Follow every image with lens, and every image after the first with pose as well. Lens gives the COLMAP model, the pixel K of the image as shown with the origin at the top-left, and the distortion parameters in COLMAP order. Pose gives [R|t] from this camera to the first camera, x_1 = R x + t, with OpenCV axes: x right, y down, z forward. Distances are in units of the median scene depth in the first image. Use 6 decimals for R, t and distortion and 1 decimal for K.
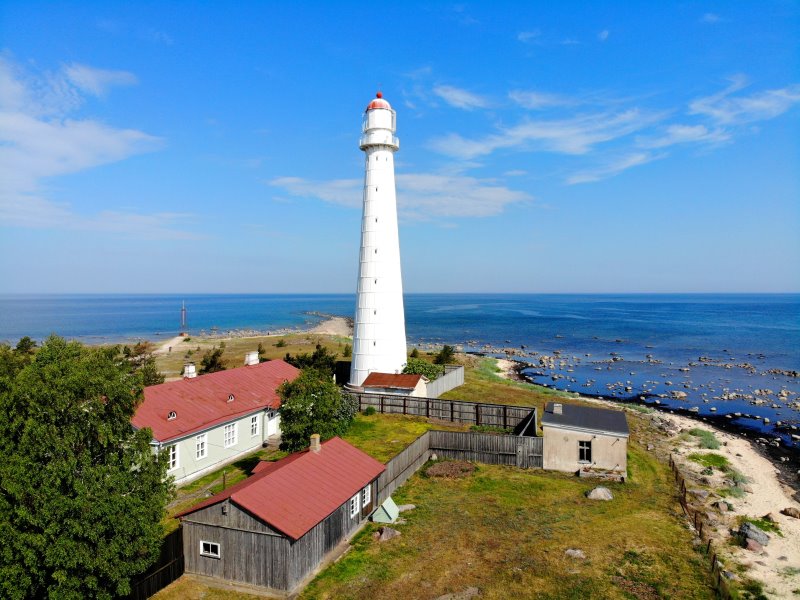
lens RADIAL K [[605.6, 0, 400.0], [0, 605.6, 300.0], [0, 0, 1]] dist [0.062287, -0.159702]
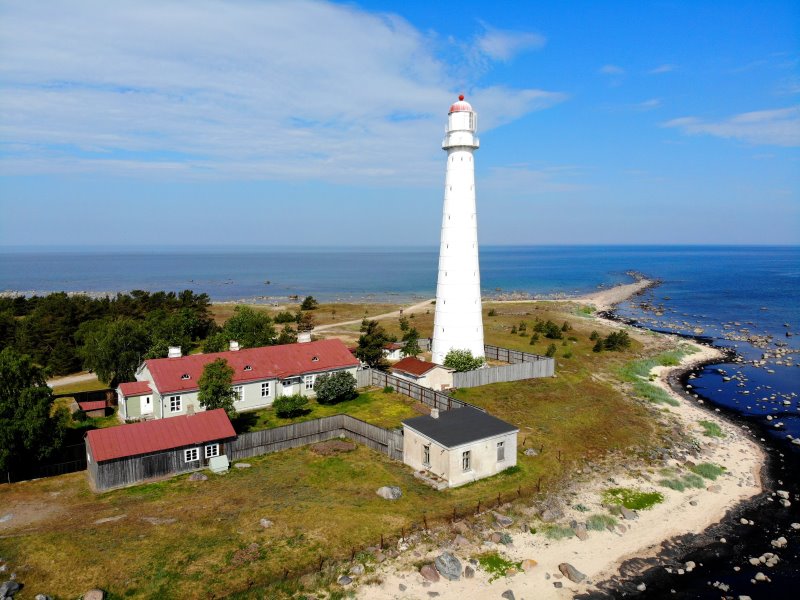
lens RADIAL K [[605.6, 0, 400.0], [0, 605.6, 300.0], [0, 0, 1]] dist [0.062287, -0.159702]
pose [[0.786656, 0.049695, -0.615388, 0.714395], [0.003145, 0.996420, 0.084485, -0.096043], [0.617384, -0.068396, 0.783683, 0.097594]]
